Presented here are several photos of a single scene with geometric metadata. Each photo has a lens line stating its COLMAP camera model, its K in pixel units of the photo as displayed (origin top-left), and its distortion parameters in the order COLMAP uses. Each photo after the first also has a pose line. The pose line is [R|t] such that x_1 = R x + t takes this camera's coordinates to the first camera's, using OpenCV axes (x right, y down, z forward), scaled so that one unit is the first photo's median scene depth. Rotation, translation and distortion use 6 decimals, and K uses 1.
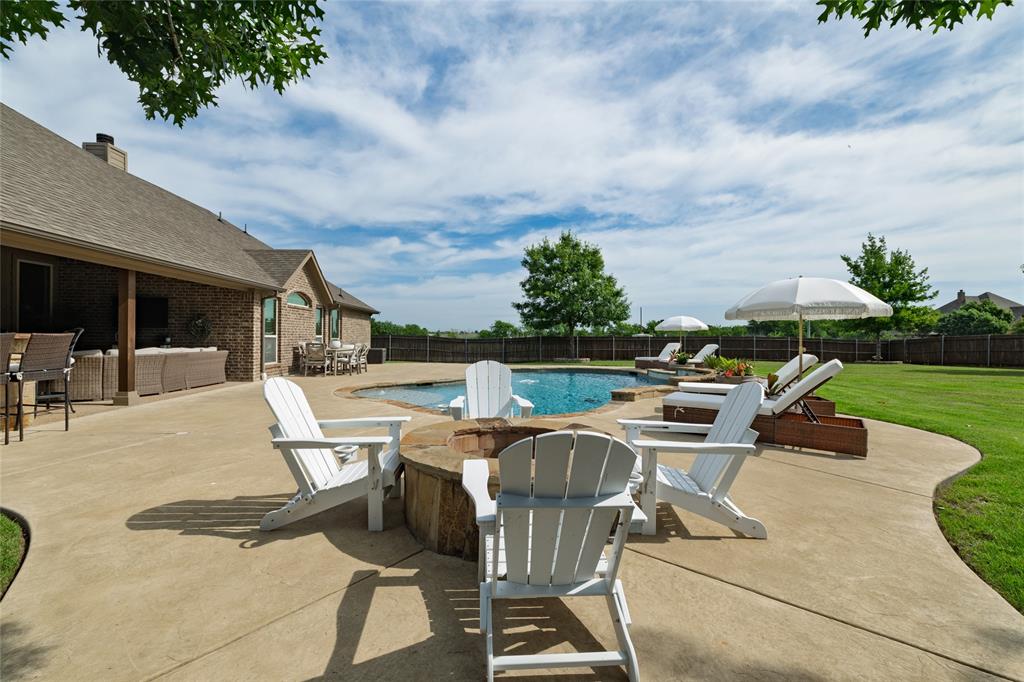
lens RADIAL K [[439.2, 0, 507.0], [0, 439.2, 337.8], [0, 0, 1]] dist [0.000712, 0.000130]
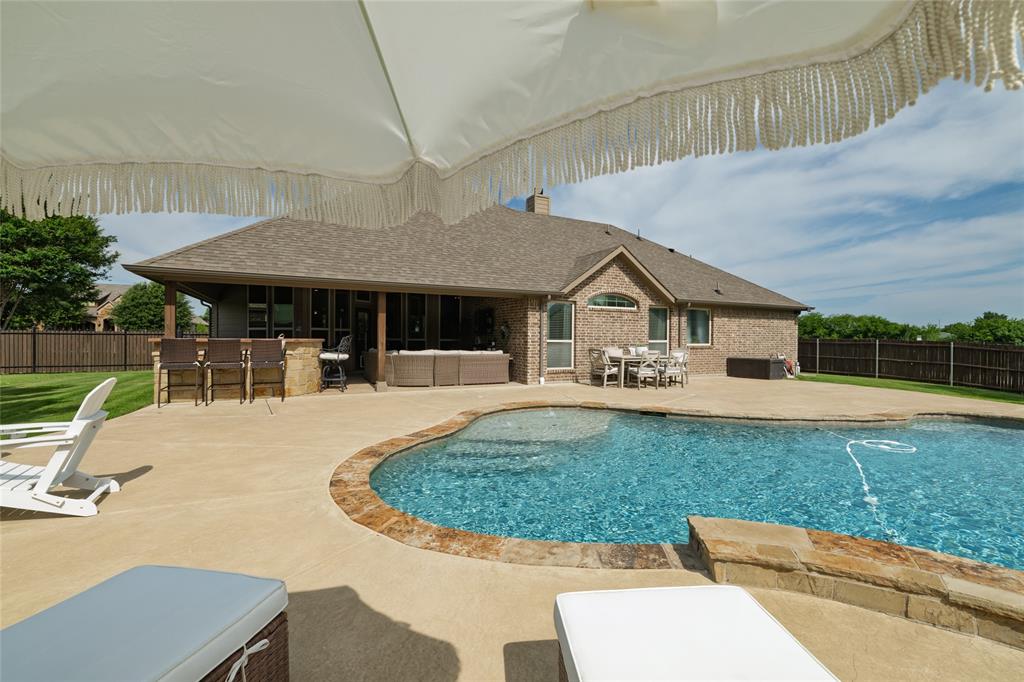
lens RADIAL K [[439.2, 0, 507.0], [0, 439.2, 337.8], [0, 0, 1]] dist [0.000712, 0.000130]
pose [[0.363490, -0.004531, -0.931587, 0.325232], [-0.007186, 0.999945, -0.007667, -0.002403], [0.931571, 0.009481, 0.363437, 0.502839]]
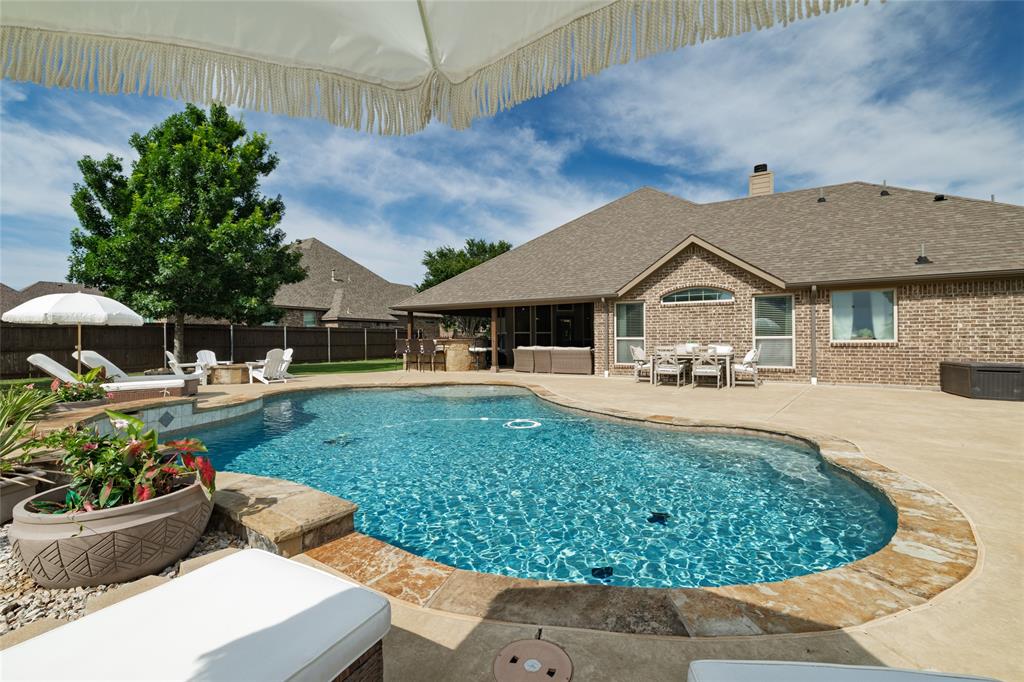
lens RADIAL K [[439.2, 0, 507.0], [0, 439.2, 337.8], [0, 0, 1]] dist [0.000712, 0.000130]
pose [[-0.582755, -0.003254, -0.812641, 0.476560], [0.002461, 0.999980, -0.005769, 0.000310], [0.812644, -0.005362, -0.582736, 1.315308]]
